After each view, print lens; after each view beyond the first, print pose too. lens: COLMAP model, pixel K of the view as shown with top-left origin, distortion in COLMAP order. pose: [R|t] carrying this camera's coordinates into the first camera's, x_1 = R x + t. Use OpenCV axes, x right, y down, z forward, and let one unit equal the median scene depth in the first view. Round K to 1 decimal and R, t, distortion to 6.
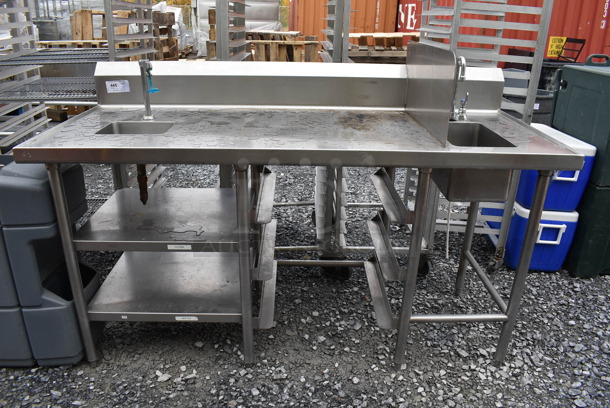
lens RADIAL K [[476.3, 0, 305.0], [0, 476.3, 204.0], [0, 0, 1]] dist [-0.097261, 0.014825]
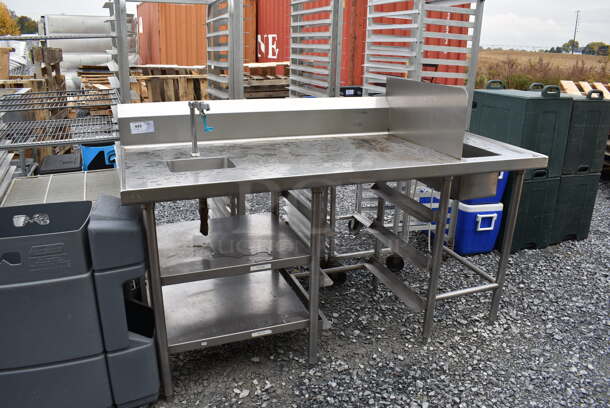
lens RADIAL K [[476.3, 0, 305.0], [0, 476.3, 204.0], [0, 0, 1]] dist [-0.097261, 0.014825]
pose [[0.942118, -0.107168, 0.317694, -0.444784], [0.123664, 0.991803, -0.032158, -0.006656], [-0.311643, 0.069584, 0.947648, -0.088225]]
